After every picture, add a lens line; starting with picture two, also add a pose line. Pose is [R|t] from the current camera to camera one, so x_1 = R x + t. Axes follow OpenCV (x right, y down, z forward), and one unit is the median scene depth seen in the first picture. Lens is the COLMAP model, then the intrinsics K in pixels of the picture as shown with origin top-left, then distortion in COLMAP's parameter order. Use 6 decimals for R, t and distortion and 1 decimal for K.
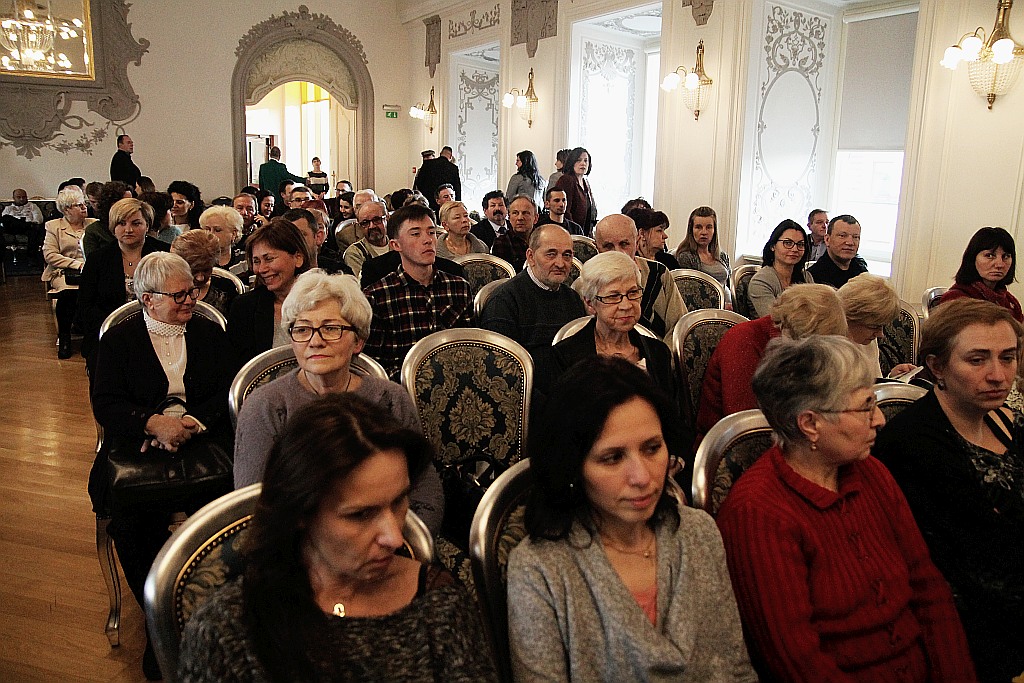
lens RADIAL K [[819.4, 0, 508.0], [0, 819.4, 324.0], [0, 0, 1]] dist [-0.129602, 0.131226]
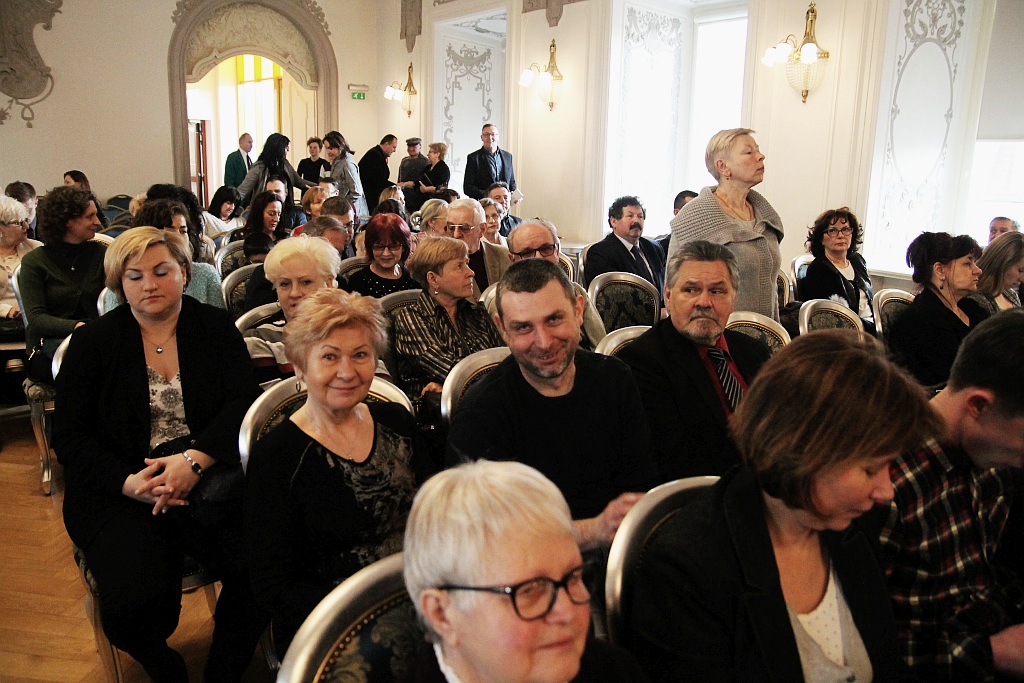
lens RADIAL K [[819.4, 0, 508.0], [0, 819.4, 324.0], [0, 0, 1]] dist [-0.129602, 0.131226]
pose [[0.993308, -0.022455, 0.113293, -0.105146], [0.020792, 0.999658, 0.015841, -0.033114], [-0.113610, -0.013379, 0.993435, 0.156627]]
